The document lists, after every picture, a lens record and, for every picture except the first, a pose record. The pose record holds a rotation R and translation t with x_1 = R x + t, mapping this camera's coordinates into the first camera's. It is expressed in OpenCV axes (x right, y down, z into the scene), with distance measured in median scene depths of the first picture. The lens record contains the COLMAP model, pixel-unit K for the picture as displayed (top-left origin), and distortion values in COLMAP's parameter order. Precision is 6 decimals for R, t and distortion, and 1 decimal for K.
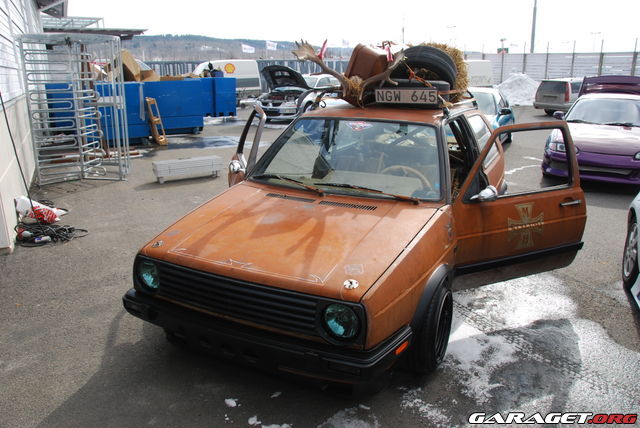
lens RADIAL K [[510.0, 0, 320.0], [0, 510.0, 214.0], [0, 0, 1]] dist [-0.165415, 0.135786]
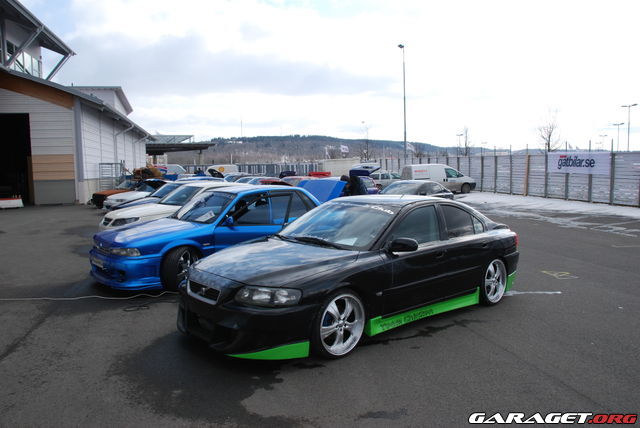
lens RADIAL K [[500.3, 0, 319.1], [0, 500.3, 224.3], [0, 0, 1]] dist [-0.150318, 0.006247]
pose [[0.970782, 0.023612, -0.238800, 0.949727], [-0.063053, 0.985279, -0.158904, 0.293643], [0.231532, 0.169318, 0.957979, -1.052073]]
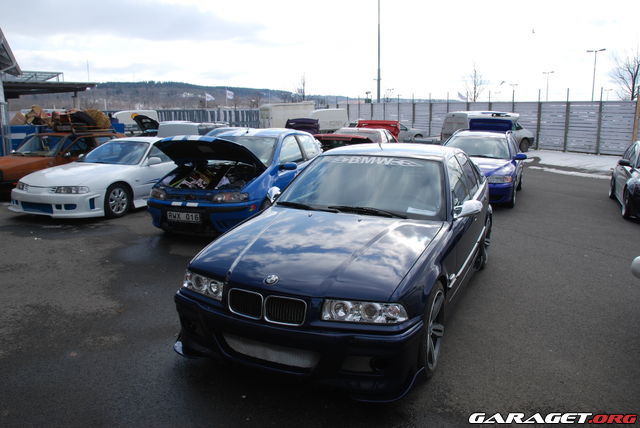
lens RADIAL K [[510.0, 0, 320.0], [0, 510.0, 214.0], [0, 0, 1]] dist [-0.165415, 0.135786]
pose [[0.999351, 0.000118, 0.036025, 0.395179], [0.003121, 0.995950, -0.089850, 0.137386], [-0.035890, 0.089904, 0.995304, -0.486685]]
